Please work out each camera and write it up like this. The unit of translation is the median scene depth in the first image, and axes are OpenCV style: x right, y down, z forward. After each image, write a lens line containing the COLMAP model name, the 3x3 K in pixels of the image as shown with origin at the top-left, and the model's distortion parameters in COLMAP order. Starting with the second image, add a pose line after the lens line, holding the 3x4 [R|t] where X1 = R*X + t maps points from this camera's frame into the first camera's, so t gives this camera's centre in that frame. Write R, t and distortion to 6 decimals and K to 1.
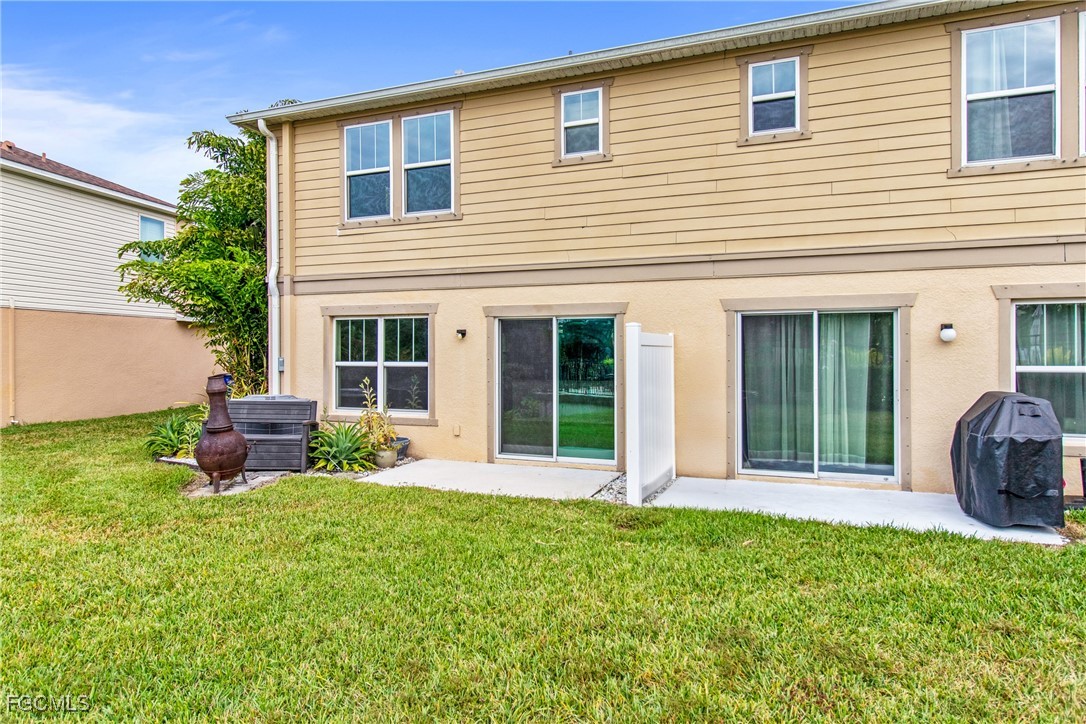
lens RADIAL K [[459.7, 0, 543.9], [0, 459.7, 356.5], [0, 0, 1]] dist [-0.002081, -0.000144]
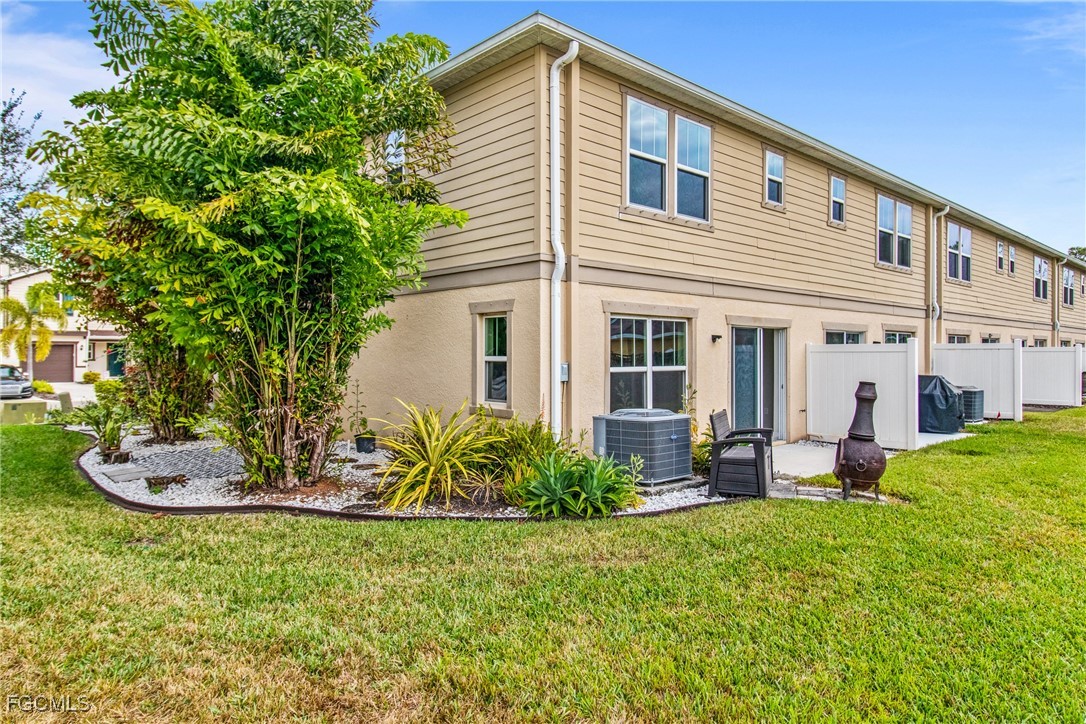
lens RADIAL K [[693.0, 0, 542.5], [0, 693.0, 360.0], [0, 0, 1]] dist [0.002464, 0.000188]
pose [[0.516099, -0.008761, 0.856484, -1.676053], [0.007686, 0.999955, 0.005597, -0.011112], [-0.856495, 0.003695, 0.516143, 0.476164]]
